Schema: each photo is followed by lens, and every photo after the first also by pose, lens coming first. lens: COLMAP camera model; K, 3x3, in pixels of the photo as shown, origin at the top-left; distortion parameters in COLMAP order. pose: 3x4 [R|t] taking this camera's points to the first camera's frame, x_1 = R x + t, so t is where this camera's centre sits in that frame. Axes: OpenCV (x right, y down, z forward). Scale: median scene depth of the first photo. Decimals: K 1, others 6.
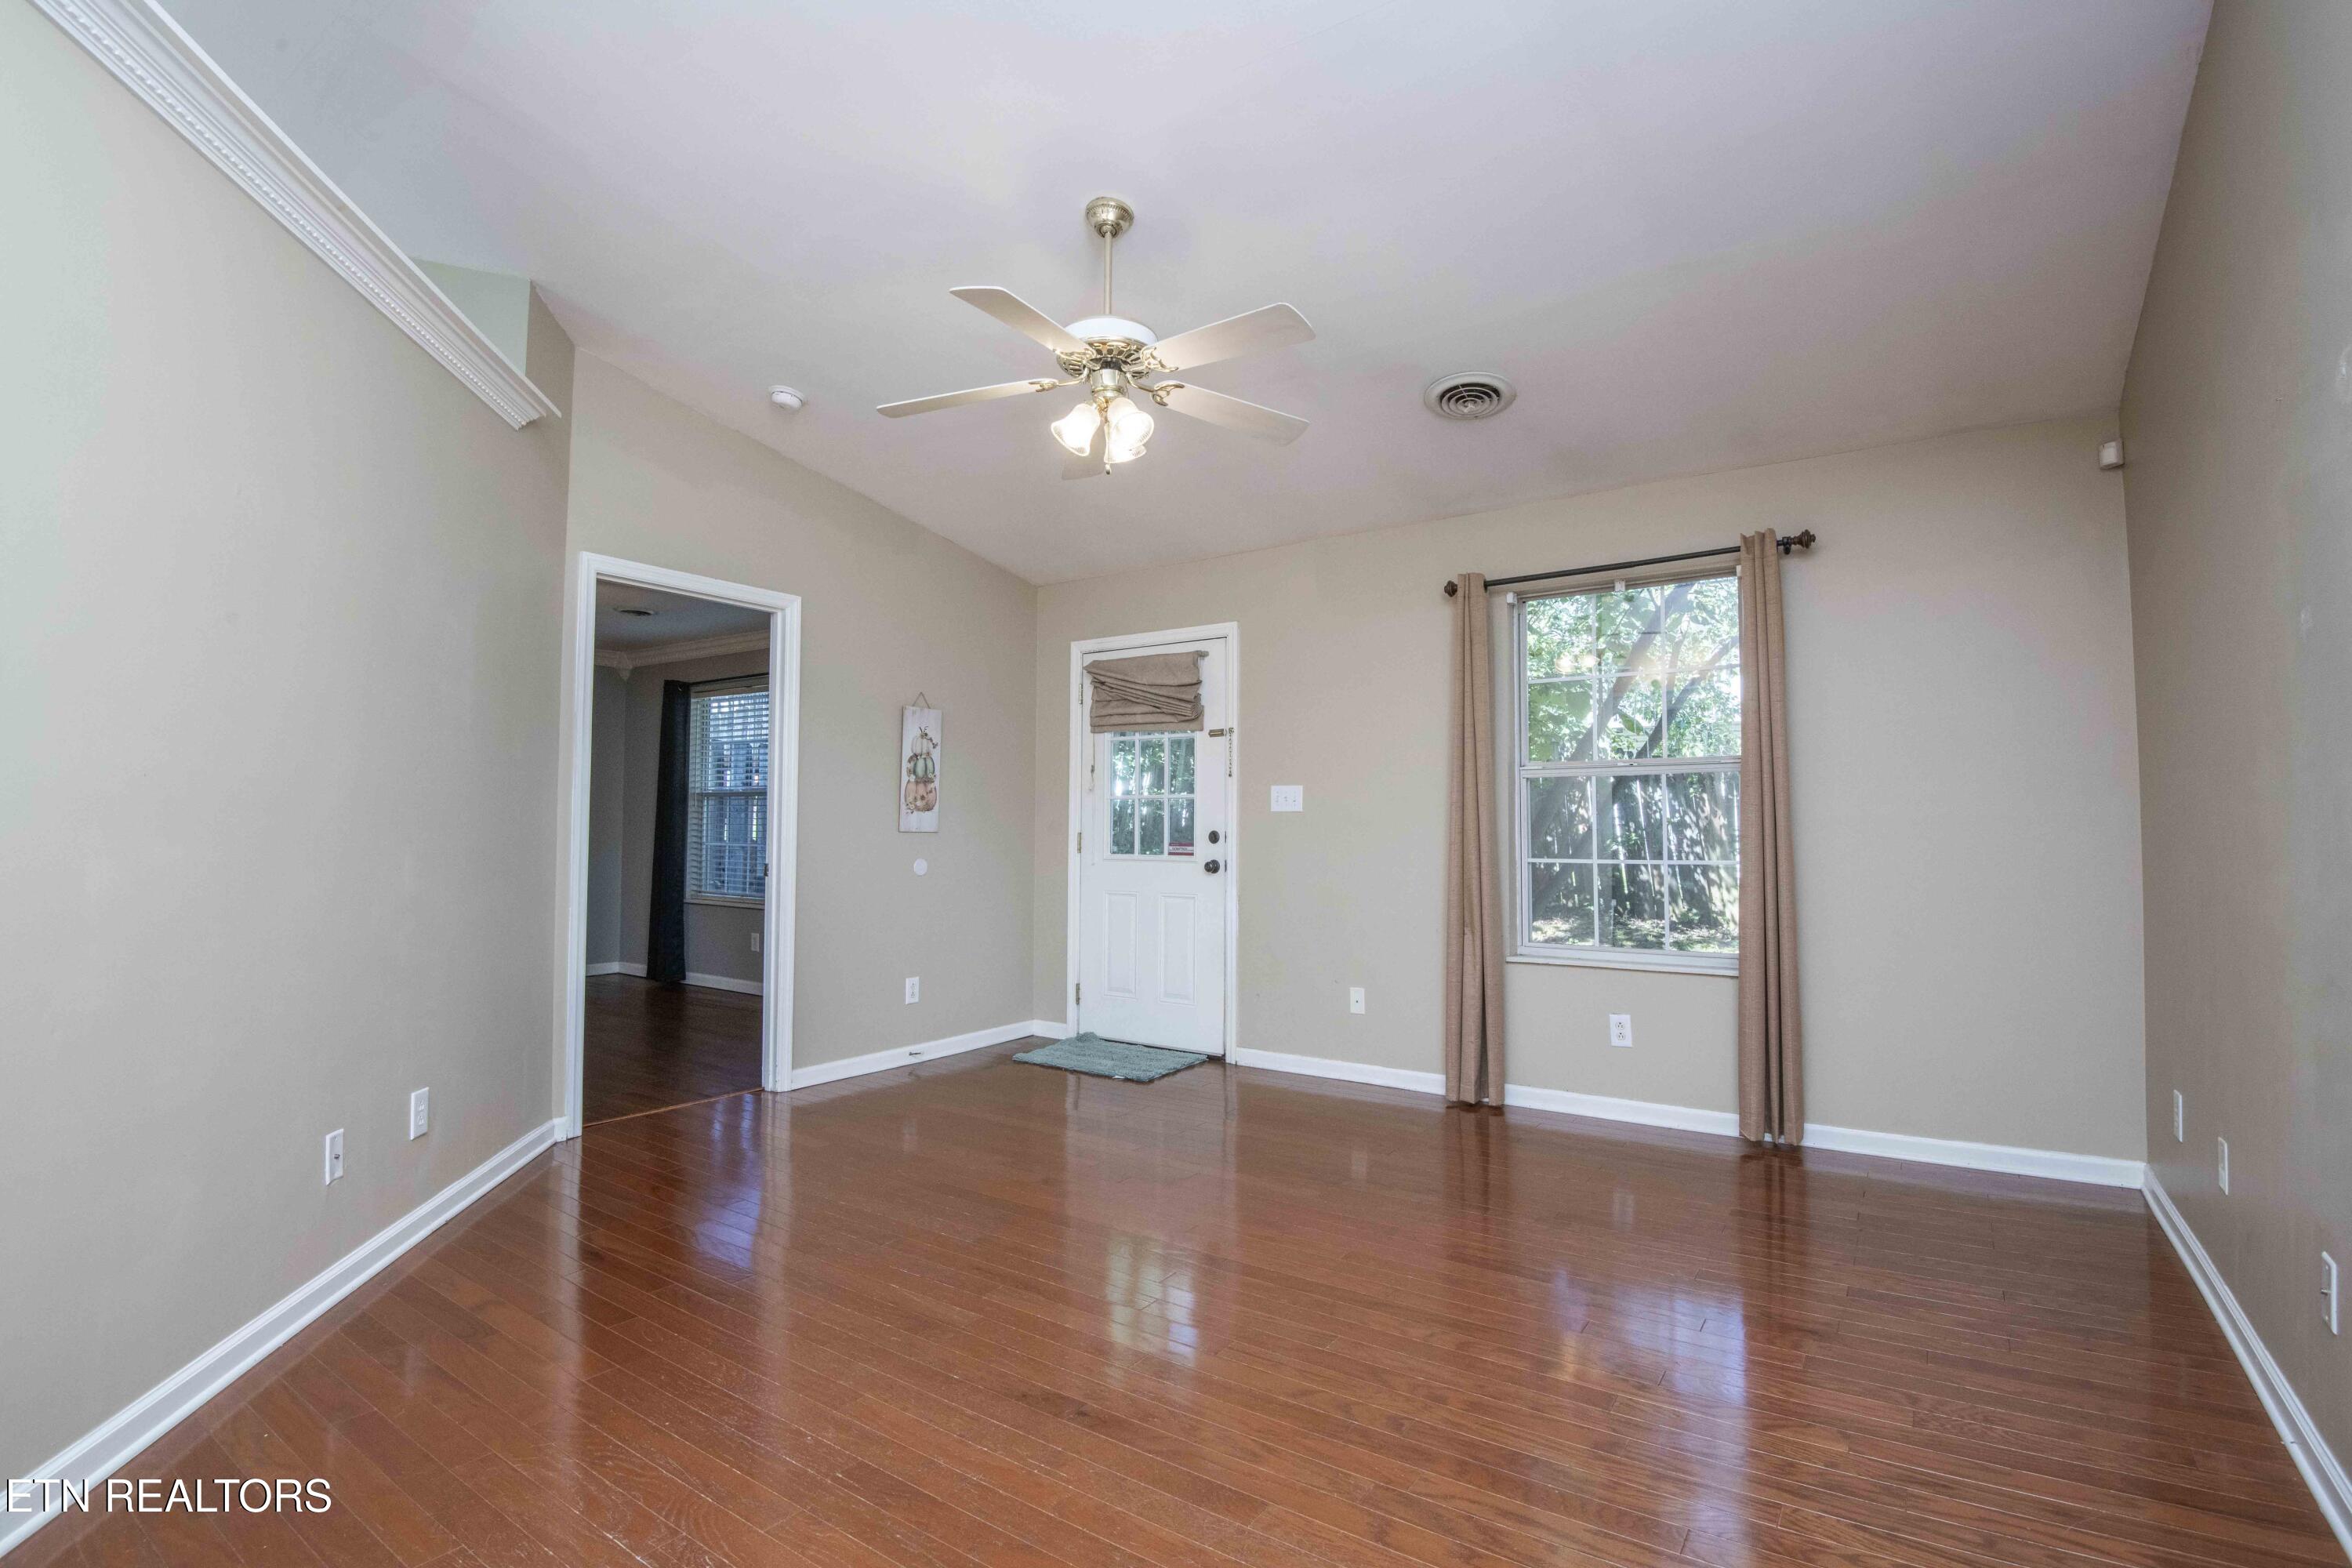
lens RADIAL K [[1085.6, 0, 1184.2], [0, 1085.6, 774.1], [0, 0, 1]] dist [-0.019393, -0.014879]
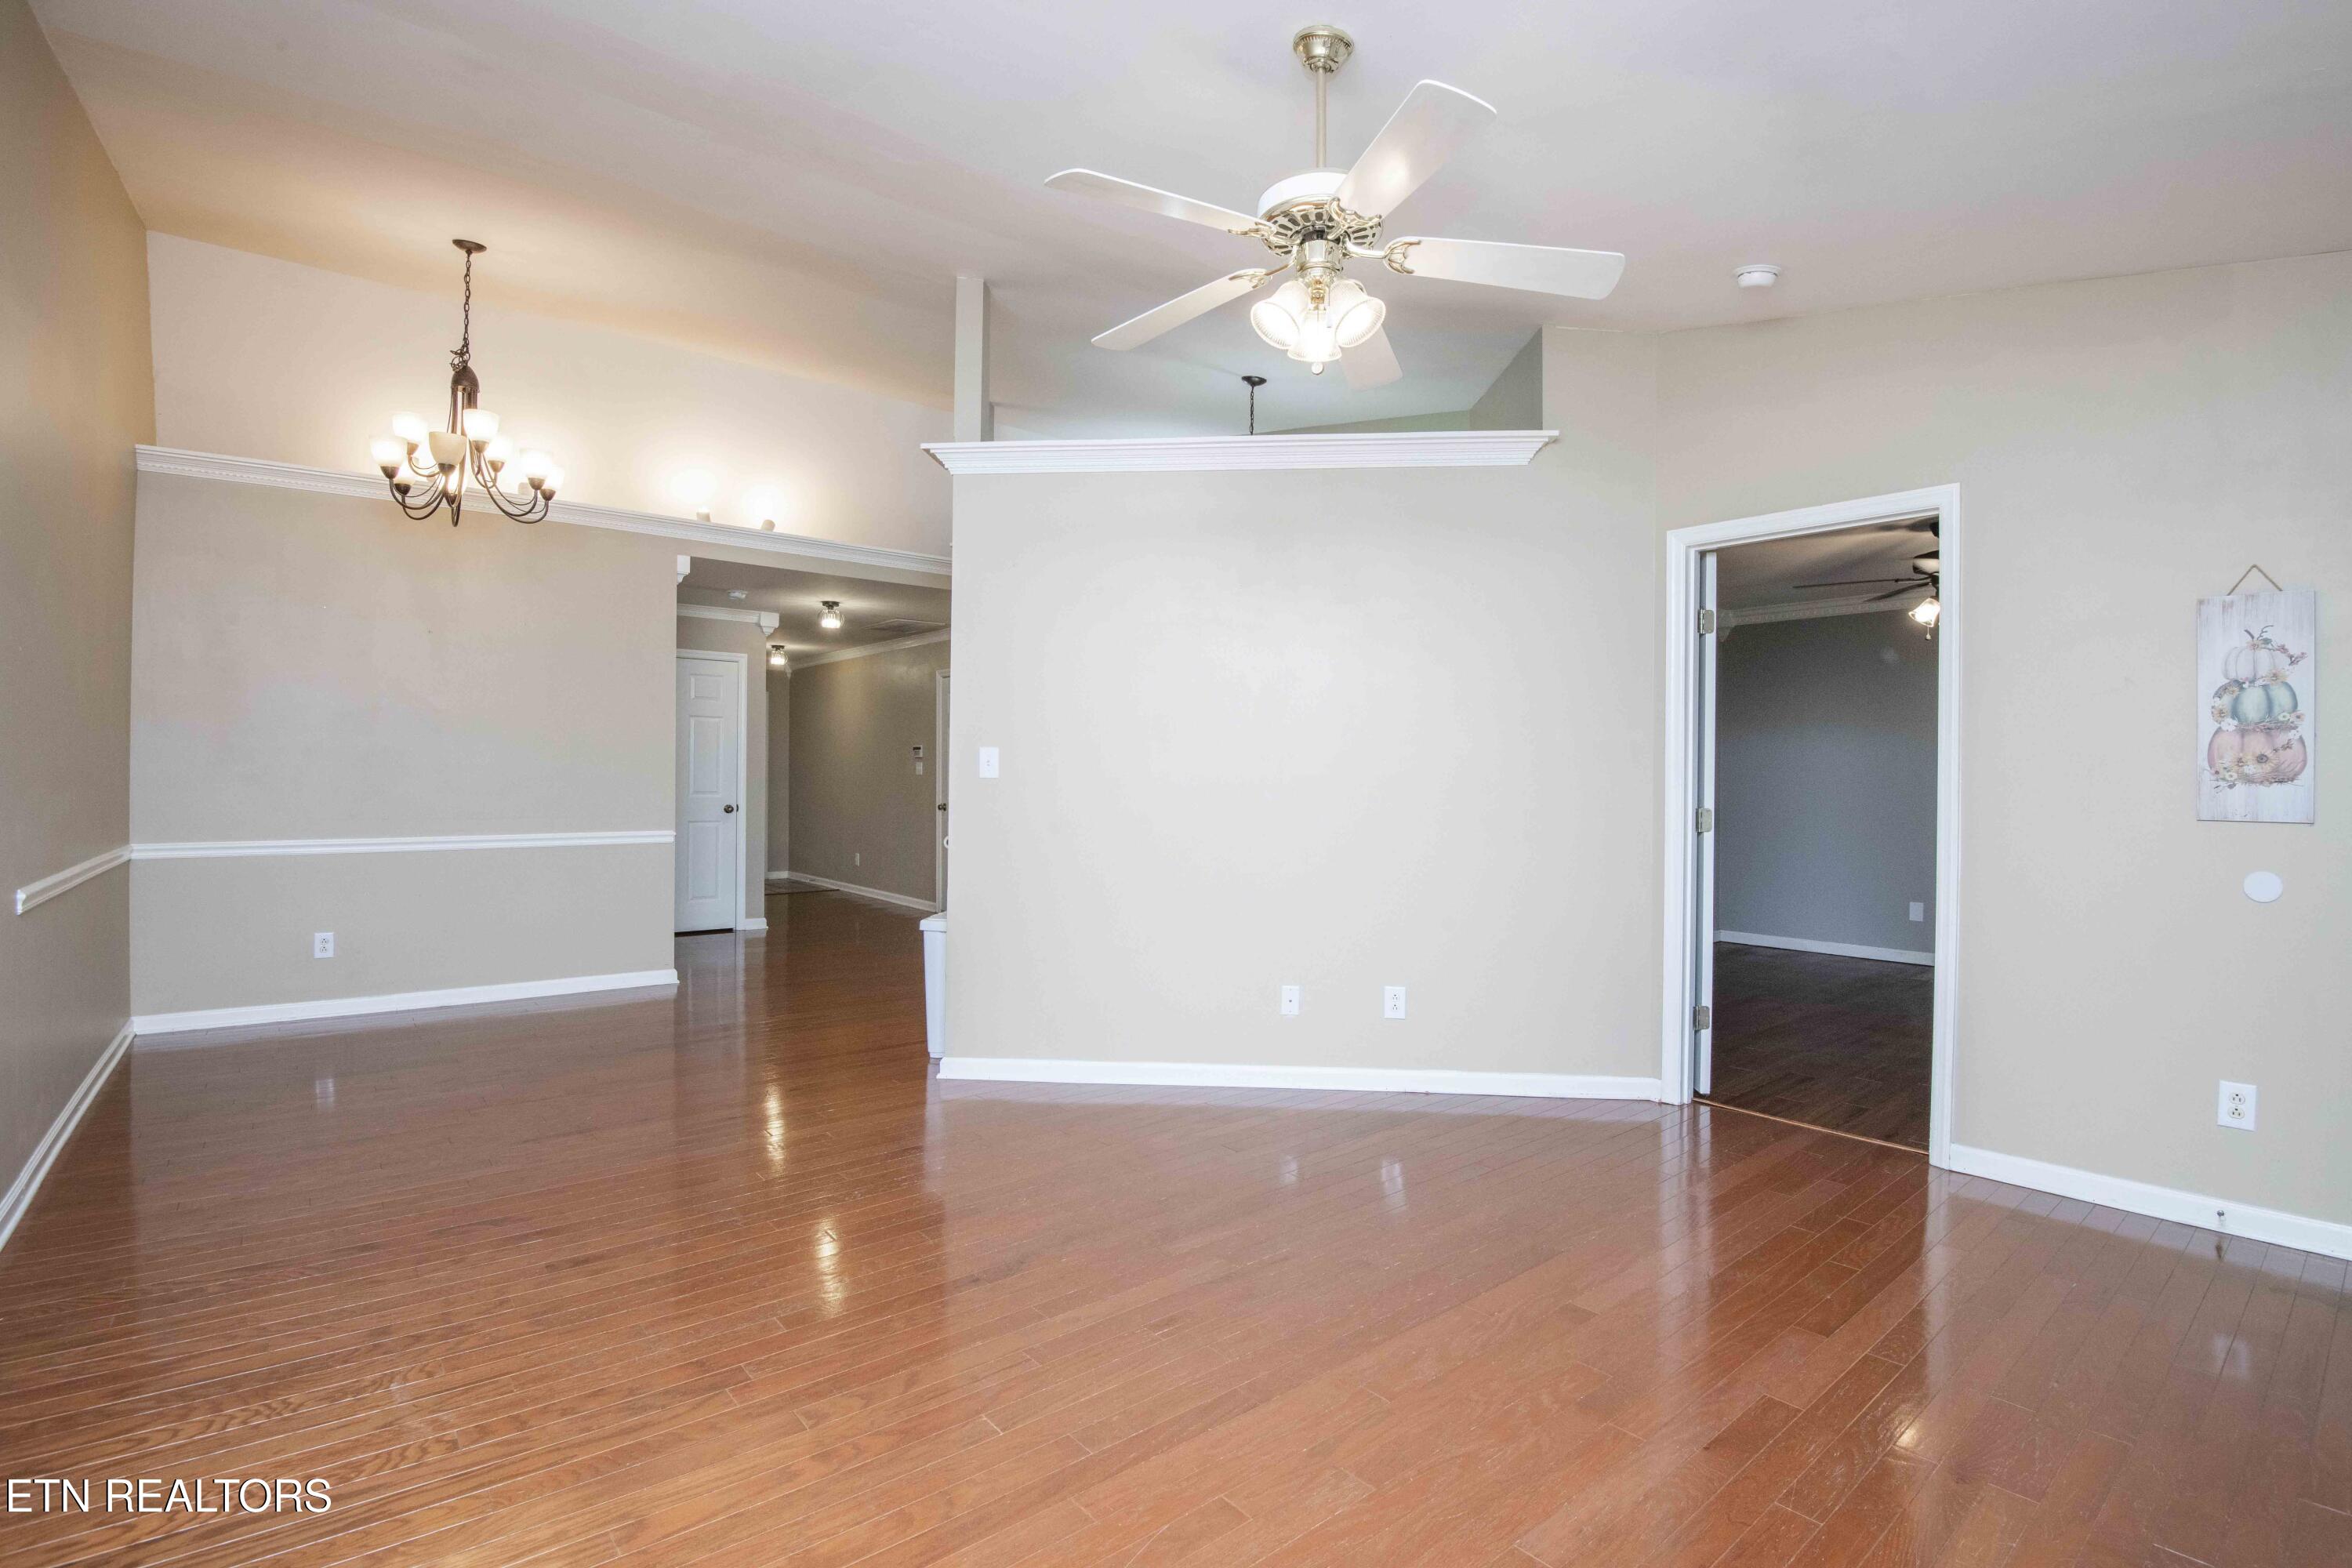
lens RADIAL K [[1085.6, 0, 1187.4], [0, 1085.6, 784.3], [0, 0, 1]] dist [-0.019393, -0.014879]
pose [[-0.273282, 0.001204, -0.961933, 0.418243], [0.045022, 0.998919, -0.011540, 0.016747], [0.960880, -0.046462, -0.273041, 0.643328]]
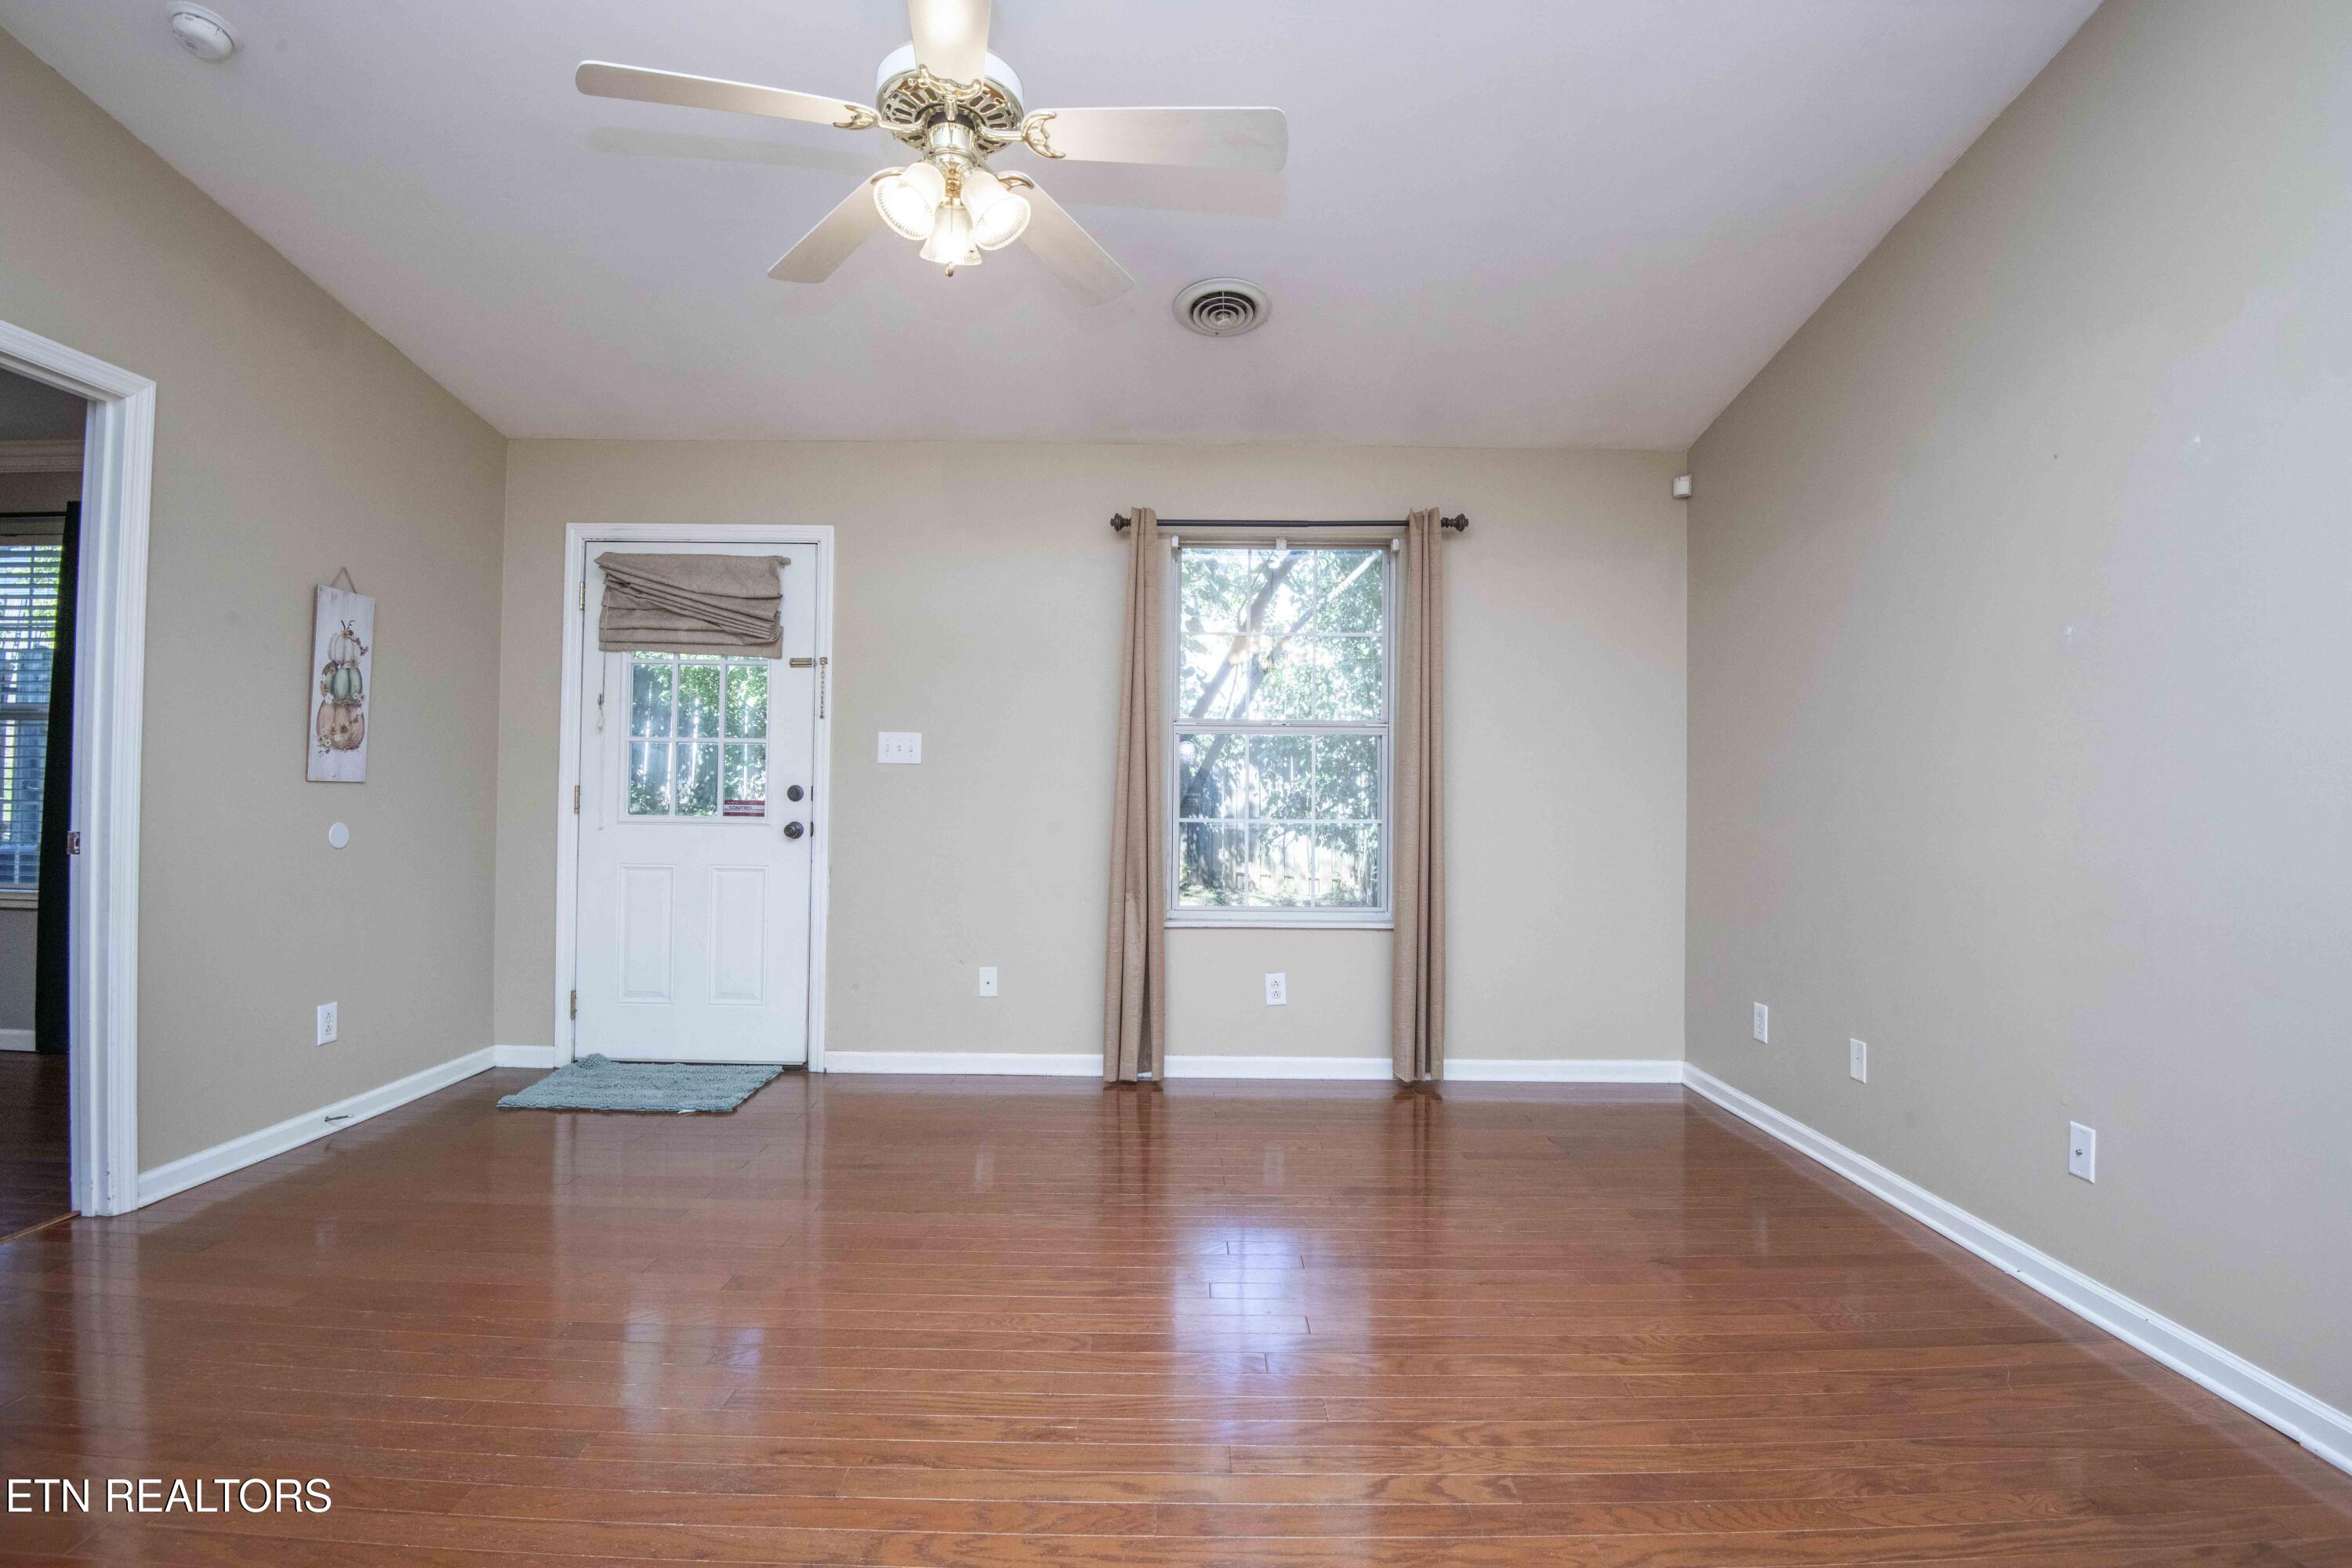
lens RADIAL K [[1085.6, 0, 1188.6], [0, 1085.6, 776.9], [0, 0, 1]] dist [-0.019393, -0.014879]
pose [[0.821054, 0.016290, 0.570618, -0.194436], [-0.039544, 0.998815, 0.028384, 0.012402], [-0.569479, -0.045870, 0.820725, 0.186914]]
